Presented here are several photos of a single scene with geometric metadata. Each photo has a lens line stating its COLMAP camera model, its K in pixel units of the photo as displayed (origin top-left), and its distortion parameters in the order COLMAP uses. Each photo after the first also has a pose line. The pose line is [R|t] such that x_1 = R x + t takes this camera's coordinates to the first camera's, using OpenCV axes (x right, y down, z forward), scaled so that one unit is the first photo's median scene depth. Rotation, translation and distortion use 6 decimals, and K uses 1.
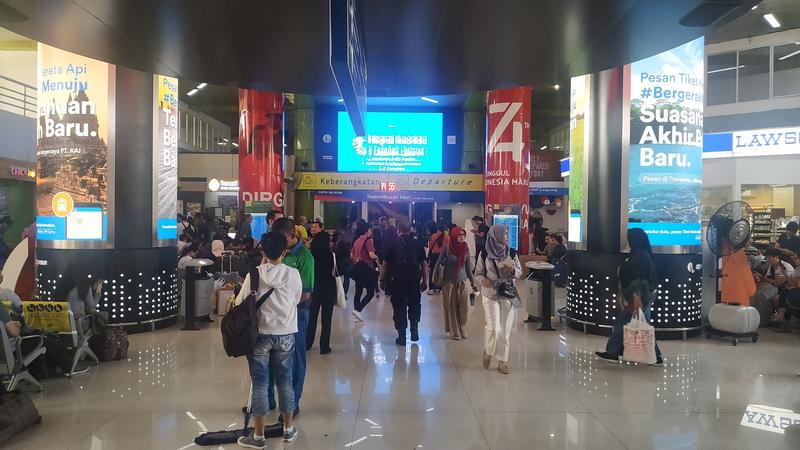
lens RADIAL K [[576.3, 0, 400.2], [0, 576.3, 223.9], [0, 0, 1]] dist [-0.001914, -0.002883]
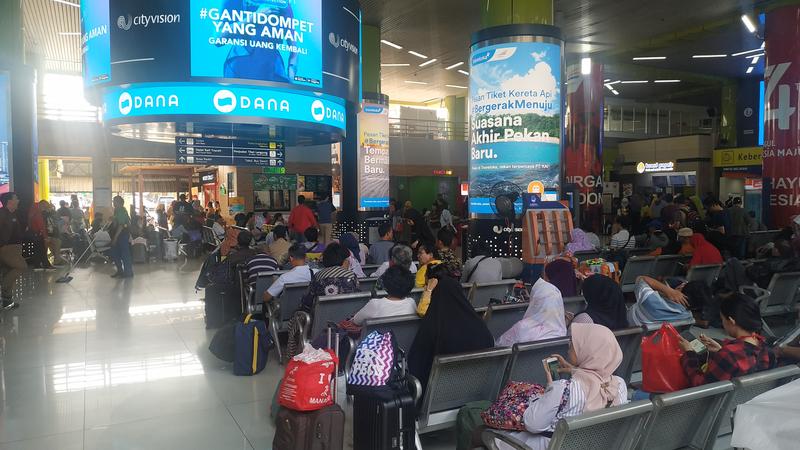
lens RADIAL K [[576.3, 0, 398.9], [0, 576.3, 226.1], [0, 0, 1]] dist [-0.001914, -0.002883]
pose [[0.447427, 0.035744, -0.893606, 1.661324], [0.000176, 0.999197, 0.040056, 0.011049], [0.894321, -0.018079, 0.447061, 0.159552]]
